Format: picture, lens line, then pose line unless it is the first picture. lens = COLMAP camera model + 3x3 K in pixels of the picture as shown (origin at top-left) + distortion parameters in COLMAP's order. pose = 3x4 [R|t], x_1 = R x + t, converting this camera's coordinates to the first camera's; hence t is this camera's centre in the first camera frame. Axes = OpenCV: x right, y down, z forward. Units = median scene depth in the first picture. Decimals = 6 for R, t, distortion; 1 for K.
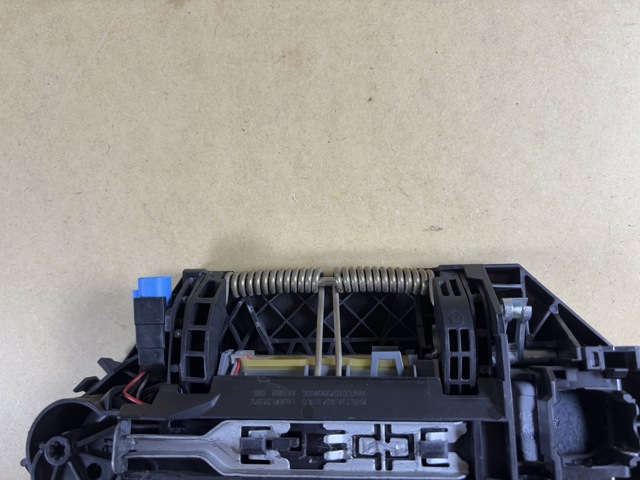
lens RADIAL K [[513.8, 0, 318.3], [0, 513.8, 240.0], [0, 0, 1]] dist [-0.002686, -0.025569]
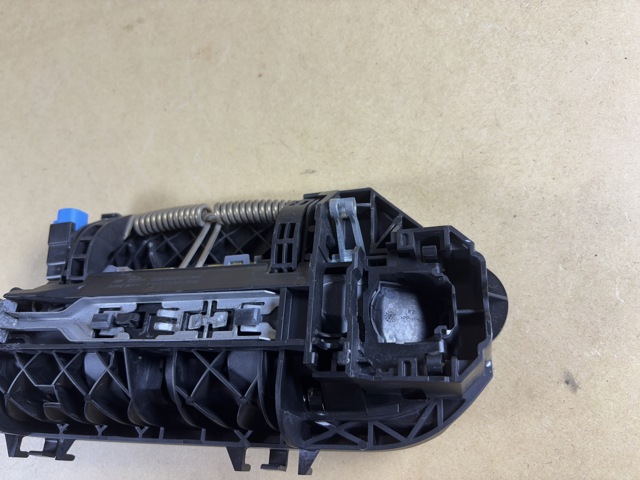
lens RADIAL K [[513.8, 0, 323.3], [0, 513.8, 238.3], [0, 0, 1]] dist [-0.002686, -0.025569]
pose [[0.982036, -0.032518, -0.185869, 0.472732], [-0.016211, 0.966856, -0.254807, 0.416774], [0.187994, 0.253243, 0.948961, -0.029598]]
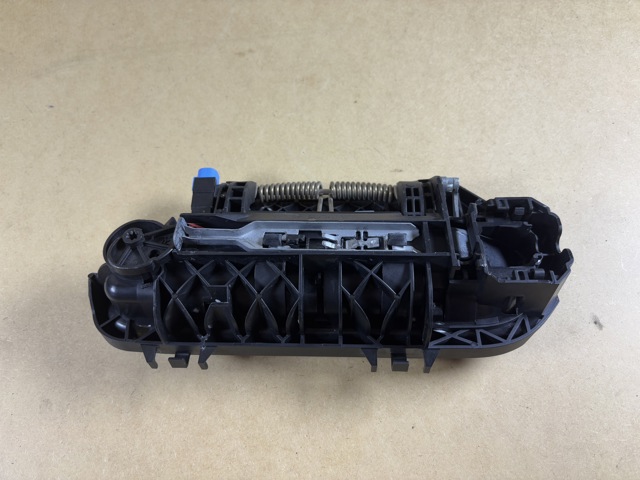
lens RADIAL K [[513.8, 0, 323.2], [0, 513.8, 235.2], [0, 0, 1]] dist [-0.002686, -0.025569]
pose [[0.998145, 0.056152, 0.023525, -0.014558], [-0.038884, 0.885323, -0.463348, 0.863262], [-0.046845, 0.461574, 0.885864, -0.230583]]
